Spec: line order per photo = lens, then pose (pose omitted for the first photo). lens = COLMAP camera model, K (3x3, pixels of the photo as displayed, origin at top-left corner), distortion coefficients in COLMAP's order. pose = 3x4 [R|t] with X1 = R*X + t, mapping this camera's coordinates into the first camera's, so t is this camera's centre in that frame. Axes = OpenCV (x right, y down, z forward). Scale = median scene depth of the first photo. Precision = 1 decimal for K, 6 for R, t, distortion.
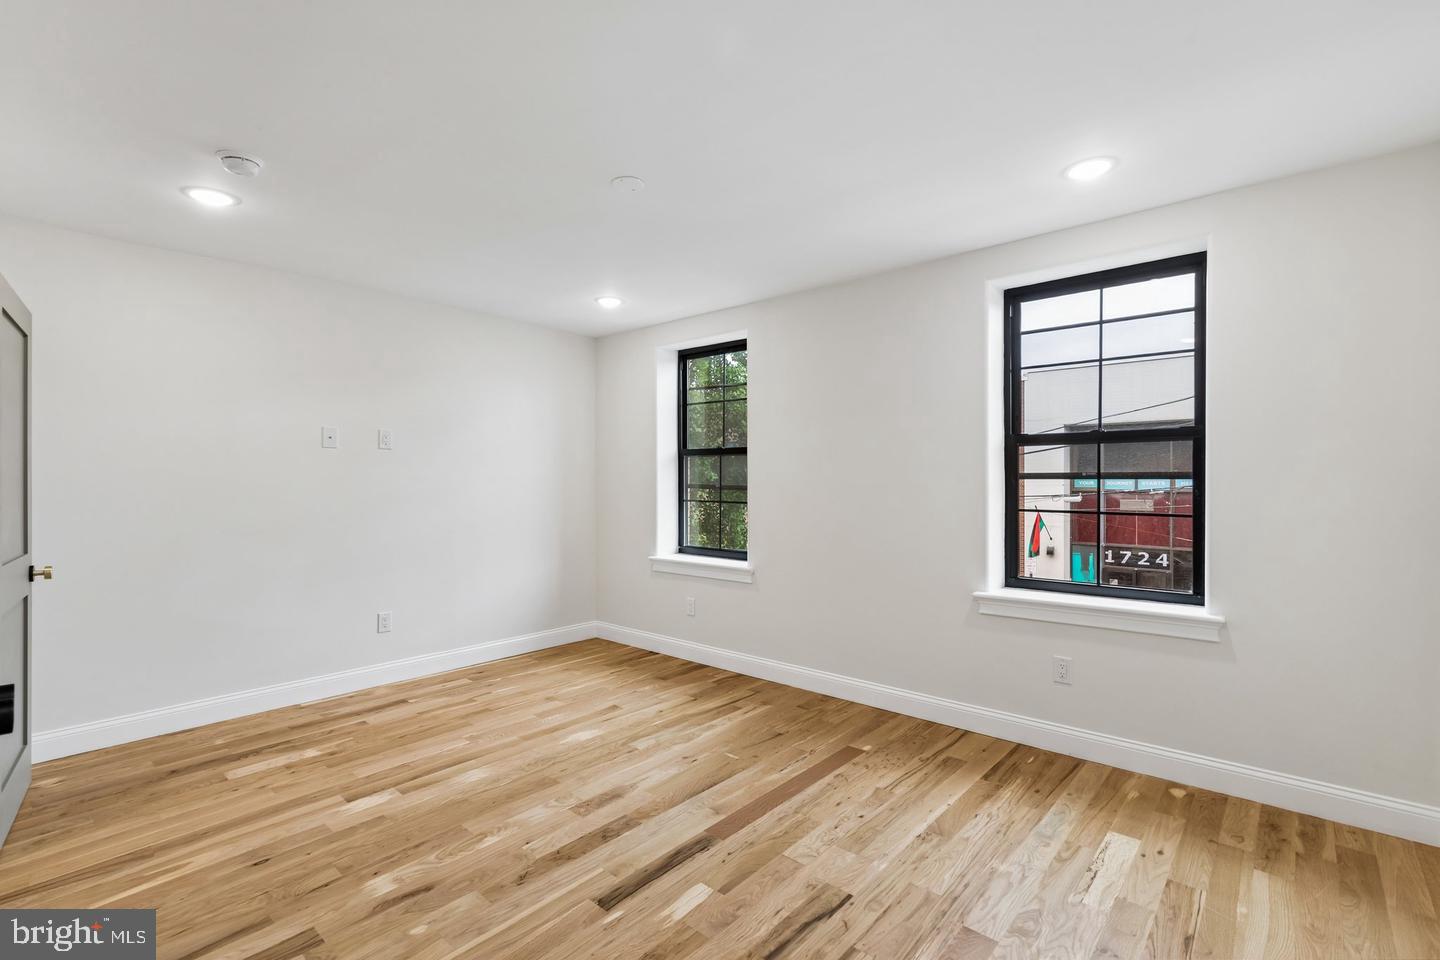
lens RADIAL K [[644.7, 0, 717.5], [0, 644.7, 480.3], [0, 0, 1]] dist [0.002433, 0.000232]
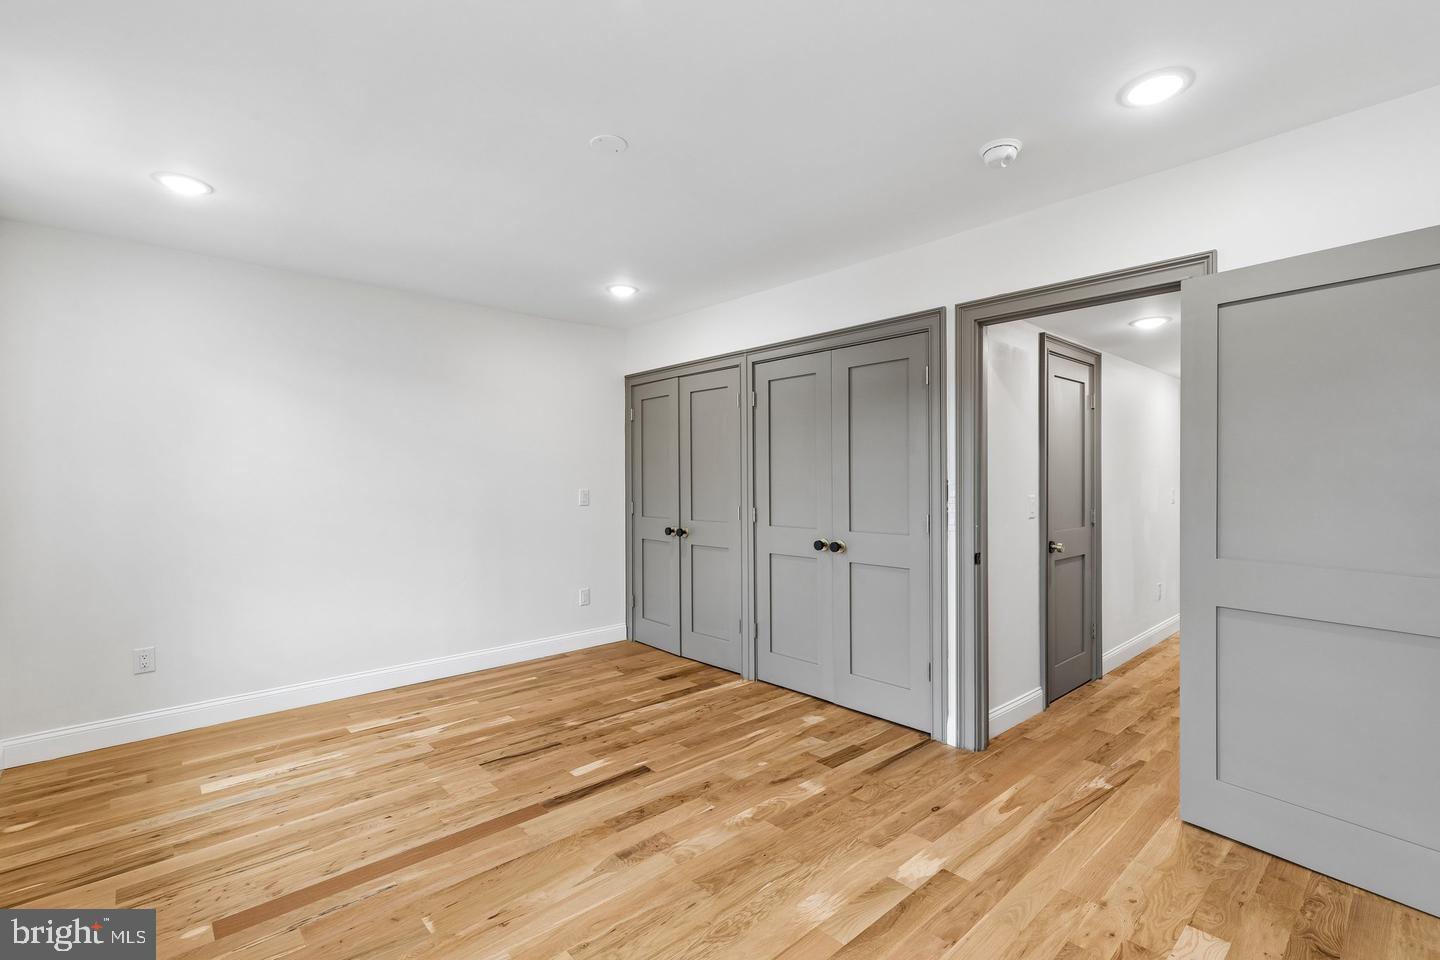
lens RADIAL K [[644.7, 0, 719.6], [0, 644.7, 482.1], [0, 0, 1]] dist [0.002433, 0.000232]
pose [[-0.994624, 0.007038, 0.103308, -0.423503], [0.007470, 0.999965, 0.003789, -0.000257], [-0.103278, 0.004541, -0.994642, 2.075219]]
